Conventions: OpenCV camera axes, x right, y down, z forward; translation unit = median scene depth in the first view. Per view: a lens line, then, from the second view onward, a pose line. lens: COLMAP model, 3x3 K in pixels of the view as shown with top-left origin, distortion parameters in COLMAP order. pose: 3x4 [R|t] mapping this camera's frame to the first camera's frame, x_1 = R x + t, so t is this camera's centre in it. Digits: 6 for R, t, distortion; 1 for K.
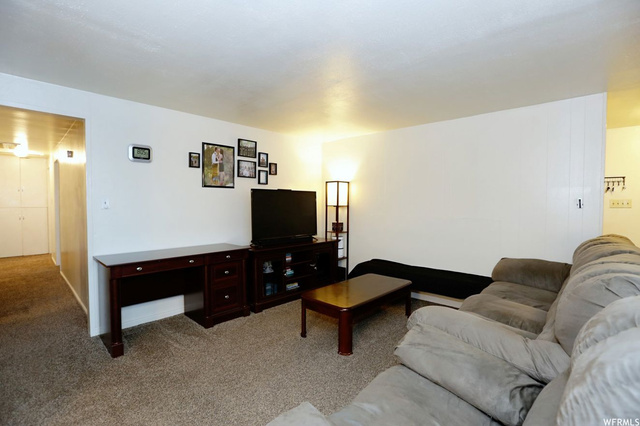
lens RADIAL K [[292.6, 0, 319.5], [0, 292.6, 211.5], [0, 0, 1]] dist [-0.002091, 0.000156]
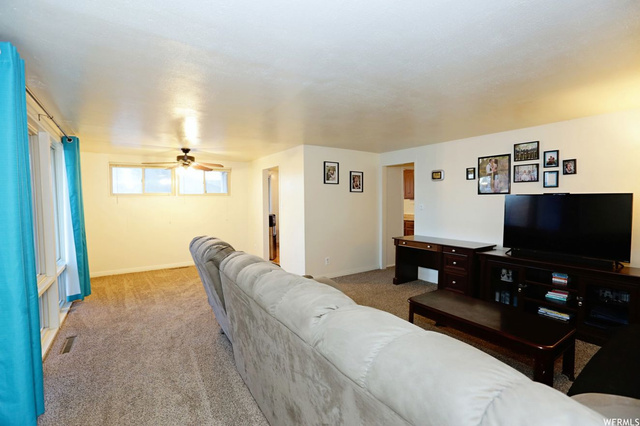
lens RADIAL K [[292.6, 0, 319.4], [0, 292.6, 214.5], [0, 0, 1]] dist [-0.002091, 0.000156]
pose [[-0.181993, 0.043613, -0.982332, 0.836857], [-0.033960, 0.998141, 0.050606, -0.036715], [0.982713, 0.042570, -0.180174, 0.529826]]
